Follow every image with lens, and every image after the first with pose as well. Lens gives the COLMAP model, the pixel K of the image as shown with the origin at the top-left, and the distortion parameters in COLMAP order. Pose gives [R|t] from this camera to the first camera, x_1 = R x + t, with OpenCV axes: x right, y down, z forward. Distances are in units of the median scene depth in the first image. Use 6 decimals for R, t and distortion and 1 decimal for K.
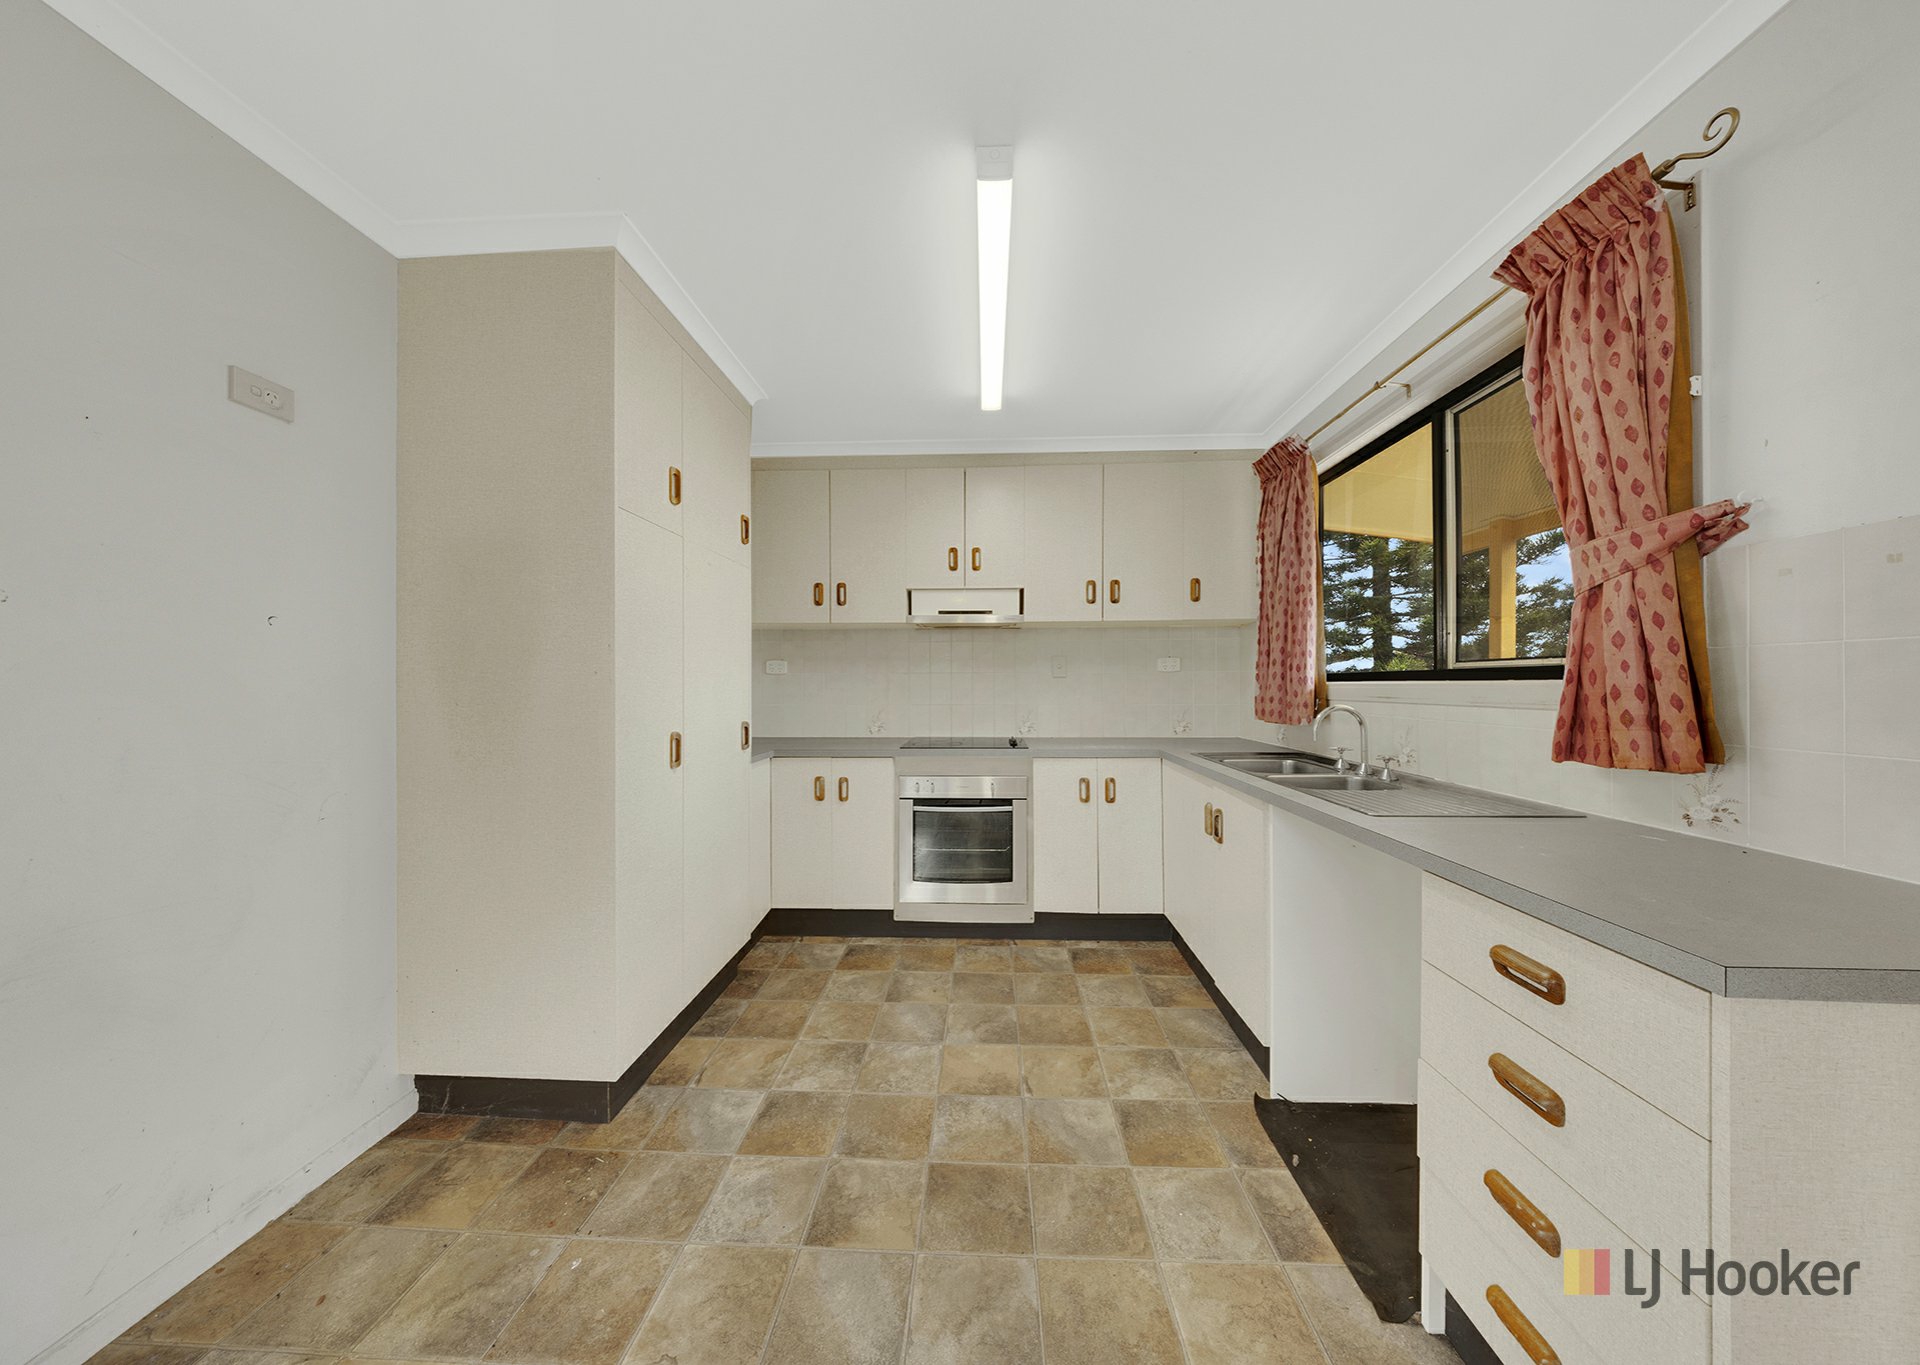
lens RADIAL K [[610.5, 0, 971.4], [0, 610.5, 676.7], [0, 0, 1]] dist [-0.001039, -0.003220]
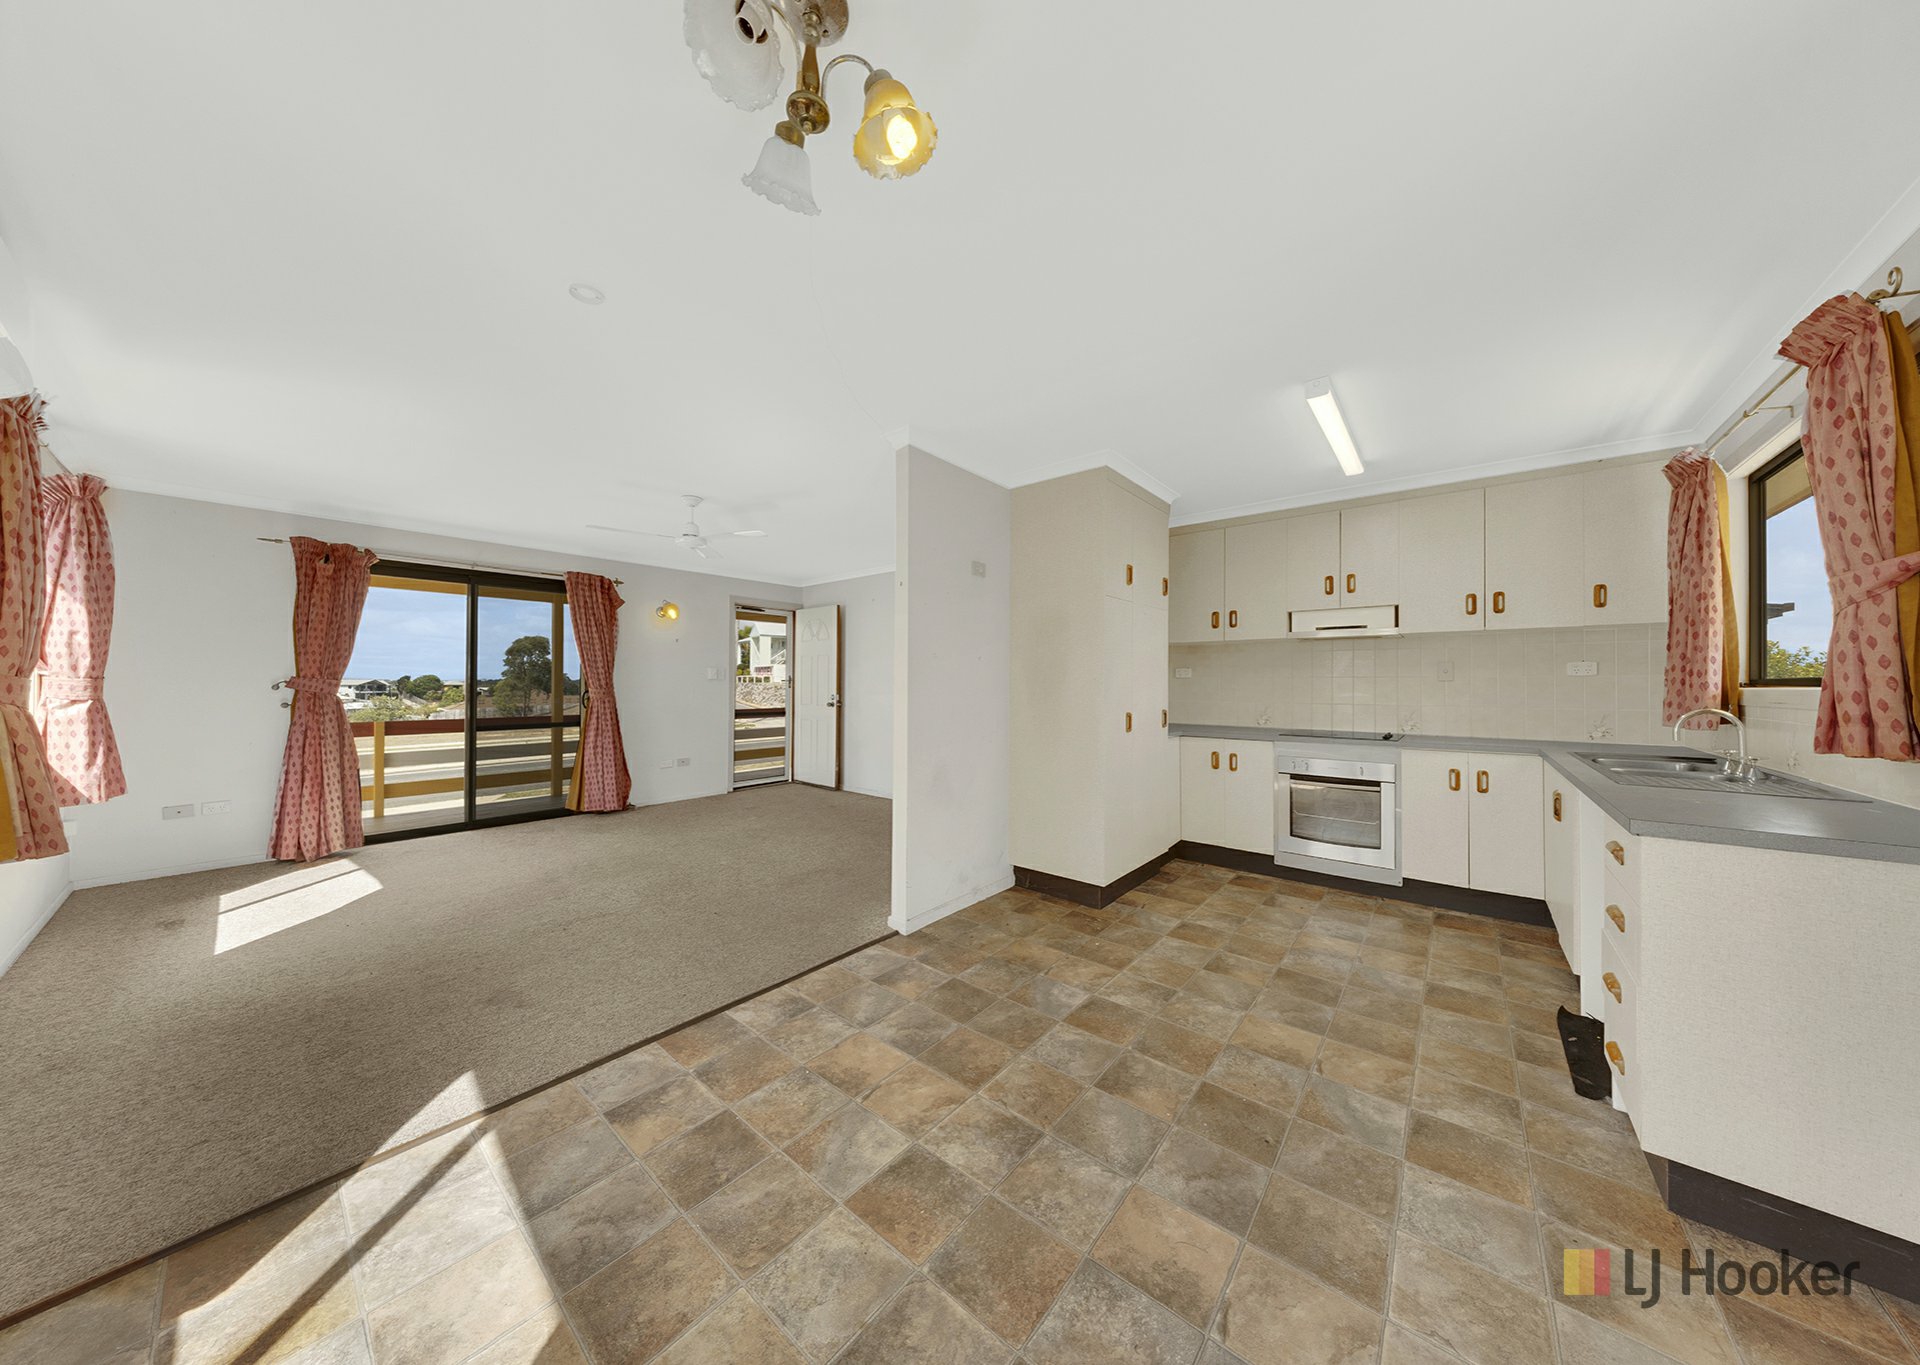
lens RADIAL K [[610.5, 0, 971.4], [0, 610.5, 676.7], [0, 0, 1]] dist [-0.001039, -0.003220]
pose [[0.804561, -0.000727, -0.593870, 0.157639], [-0.000058, 0.999999, -0.001302, -0.007829], [0.593870, 0.001082, 0.804560, -0.550389]]
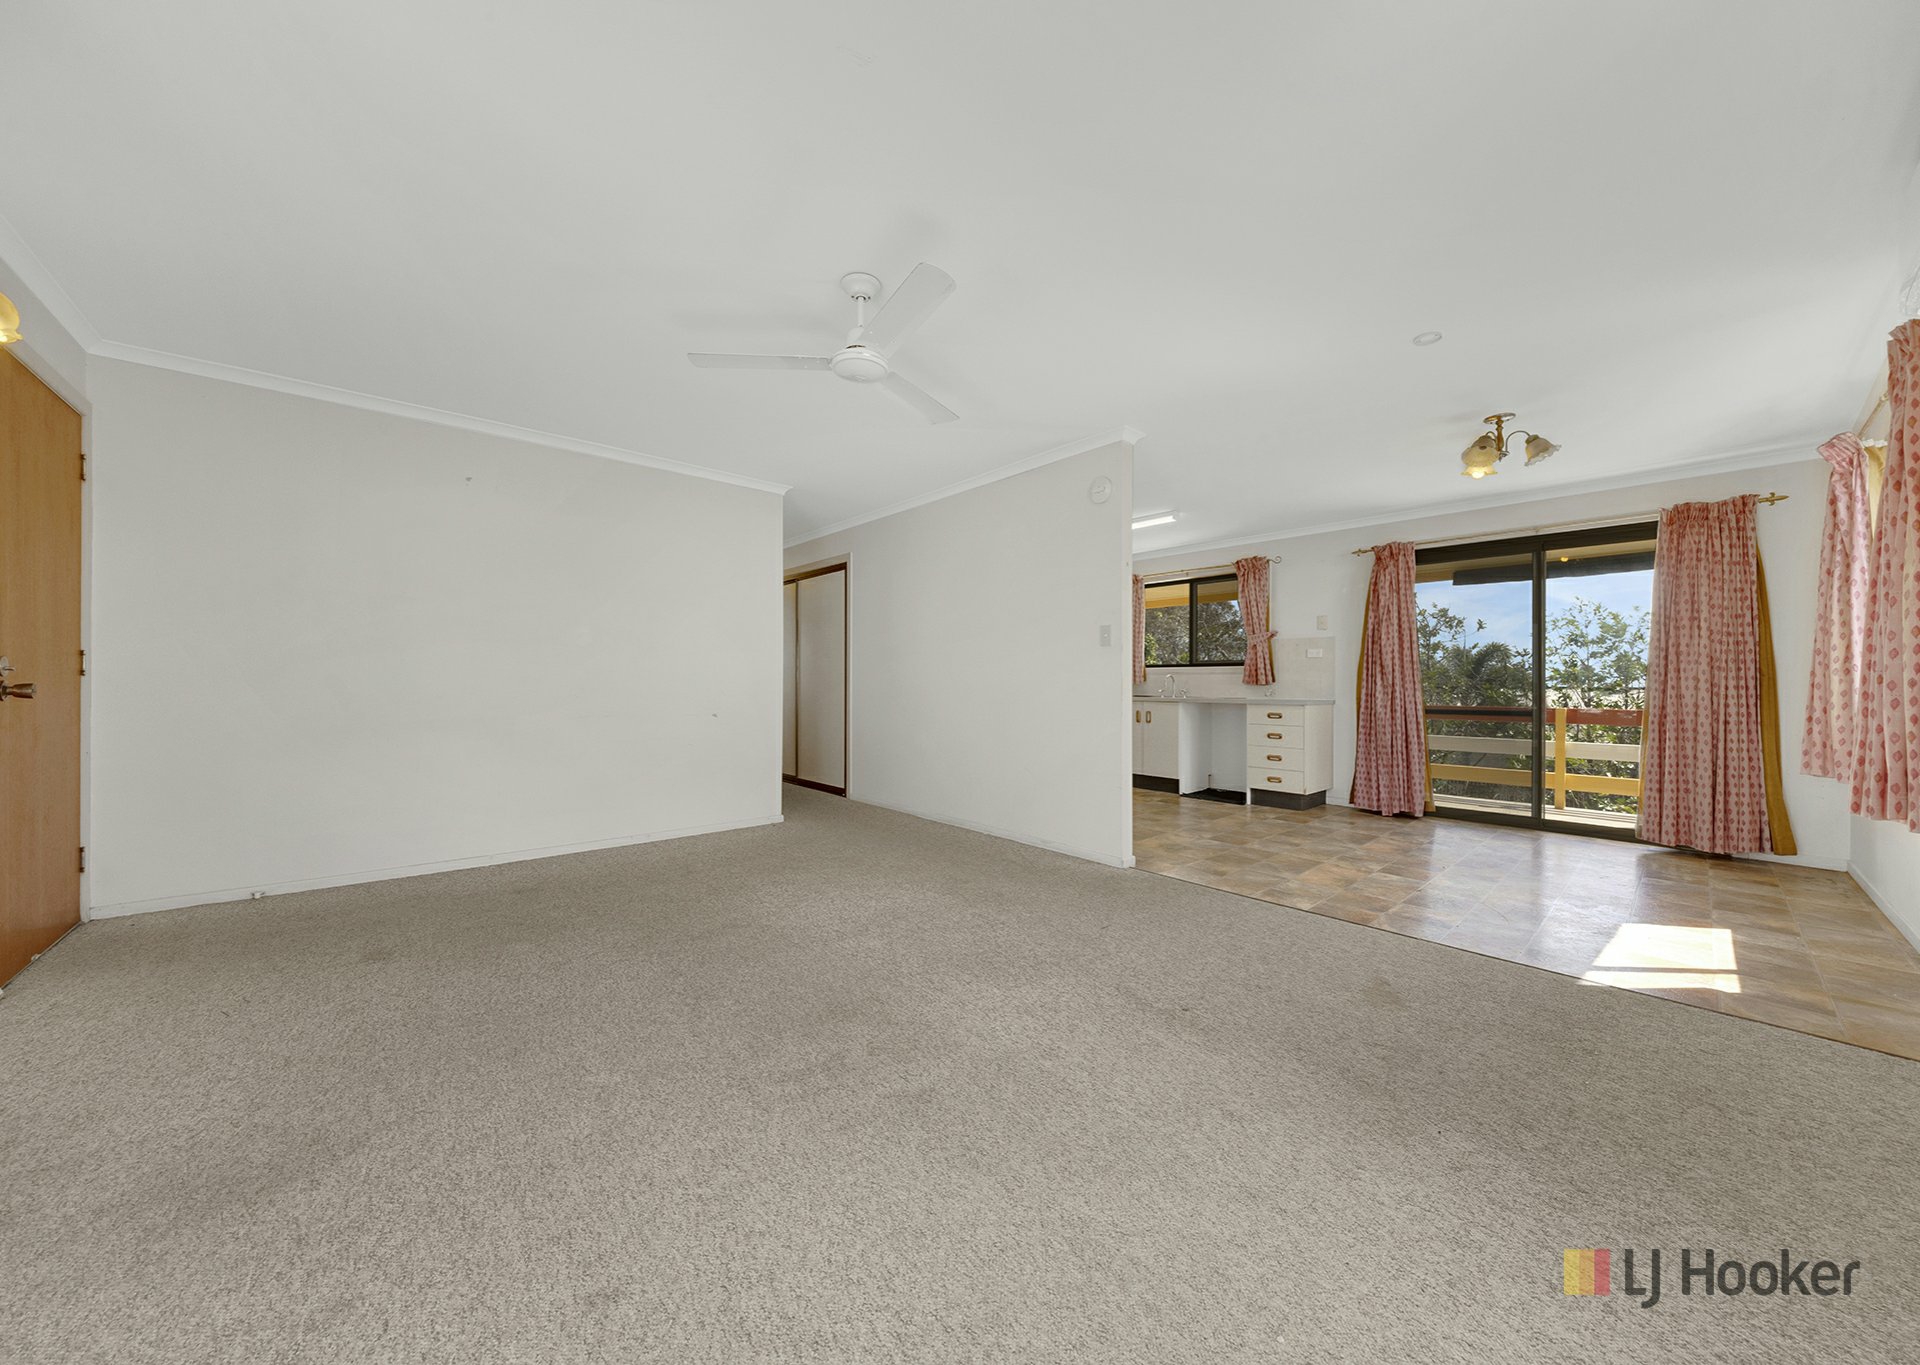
lens RADIAL K [[610.5, 0, 971.4], [0, 610.5, 676.7], [0, 0, 1]] dist [-0.001039, -0.003220]
pose [[0.740583, 0.005591, 0.671941, -1.782817], [-0.008033, 0.999968, 0.000533, 0.050794], [-0.671917, -0.005792, 0.740604, -0.467685]]
